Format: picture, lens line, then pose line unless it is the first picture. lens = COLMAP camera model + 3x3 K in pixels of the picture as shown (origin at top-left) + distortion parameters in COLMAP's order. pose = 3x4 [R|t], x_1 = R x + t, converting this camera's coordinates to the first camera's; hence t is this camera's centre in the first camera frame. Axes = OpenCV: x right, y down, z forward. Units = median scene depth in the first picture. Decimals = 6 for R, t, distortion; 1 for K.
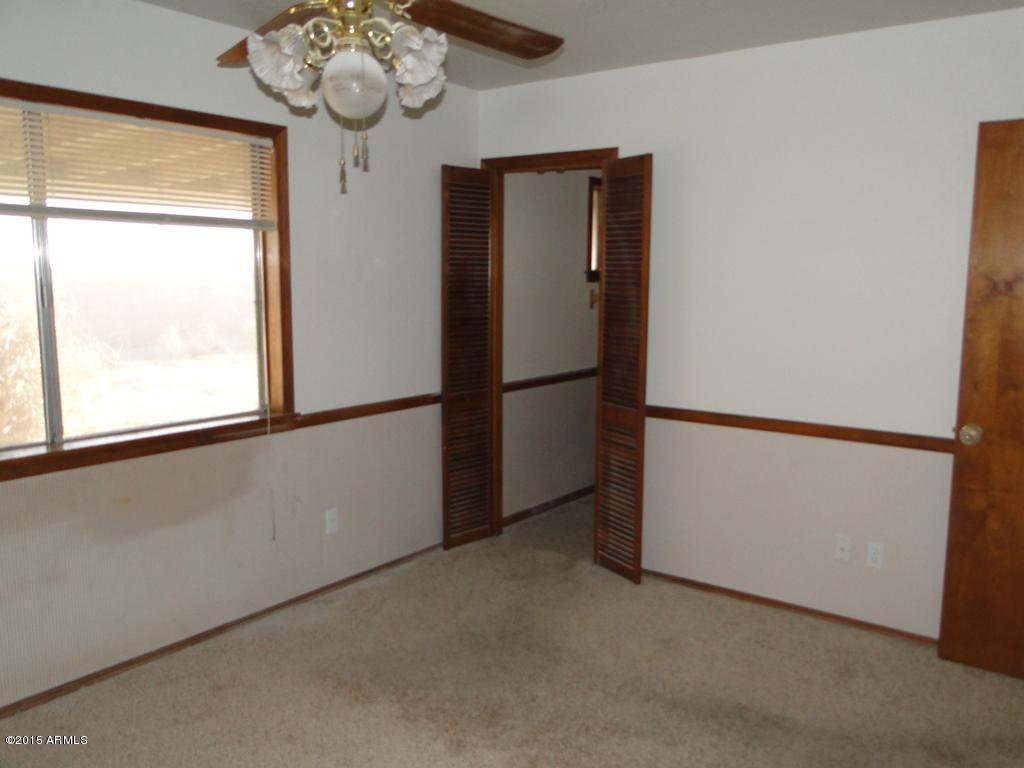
lens RADIAL K [[858.3, 0, 512.0], [0, 858.3, 384.0], [0, 0, 1]] dist [0.048849, -0.000162]
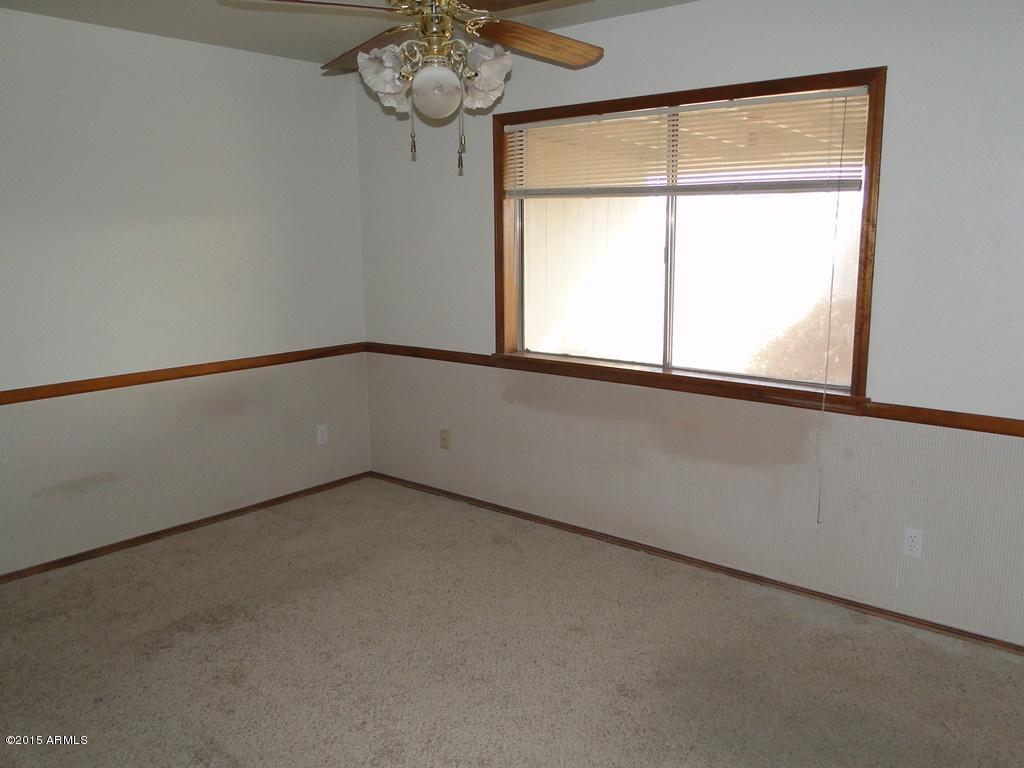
lens RADIAL K [[858.3, 0, 512.0], [0, 858.3, 384.0], [0, 0, 1]] dist [0.048849, -0.000162]
pose [[-0.052518, 0.175712, -0.983040, 0.765737], [-0.127170, 0.975207, 0.181106, -0.113837], [0.990490, 0.134525, -0.028871, 0.808230]]
